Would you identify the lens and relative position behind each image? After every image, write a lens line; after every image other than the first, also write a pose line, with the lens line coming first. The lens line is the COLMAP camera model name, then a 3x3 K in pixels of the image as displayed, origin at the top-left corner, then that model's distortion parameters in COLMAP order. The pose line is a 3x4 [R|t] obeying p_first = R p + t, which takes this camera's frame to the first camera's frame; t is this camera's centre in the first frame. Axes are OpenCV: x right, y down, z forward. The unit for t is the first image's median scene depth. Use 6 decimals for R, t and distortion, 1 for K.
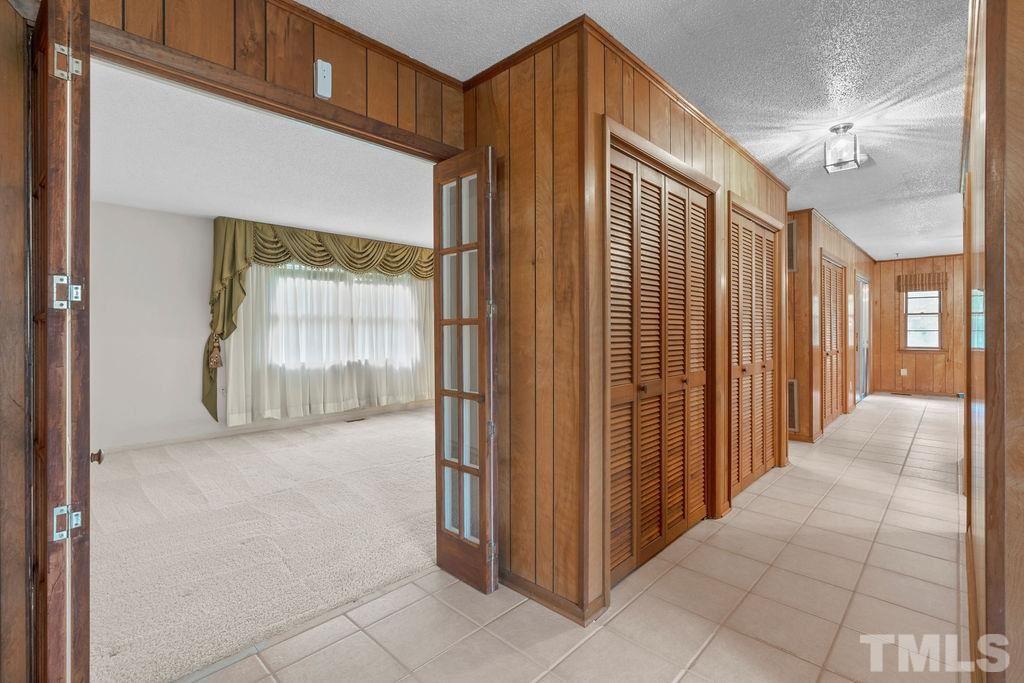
lens RADIAL K [[466.7, 0, 512.2], [0, 466.7, 338.2], [0, 0, 1]] dist [0.000269, -0.000117]
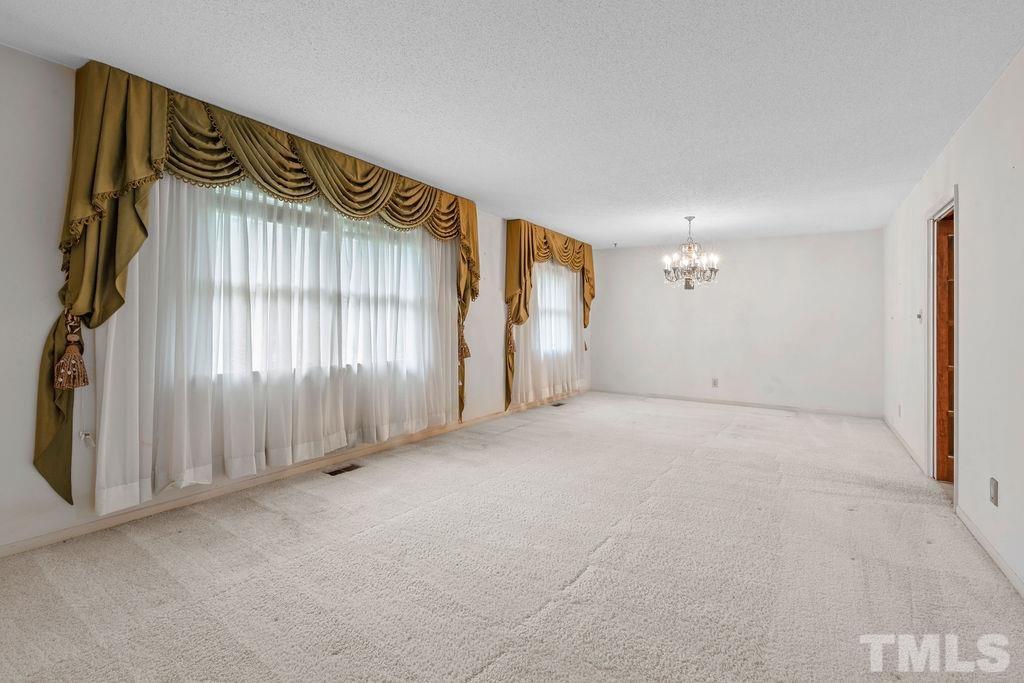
lens RADIAL K [[466.7, 0, 502.1], [0, 466.7, 321.3], [0, 0, 1]] dist [0.000269, -0.000117]
pose [[0.982697, 0.012622, 0.184790, -0.276097], [-0.007738, 0.999602, -0.027124, 0.005890], [-0.185058, 0.025225, 0.982404, 0.425646]]
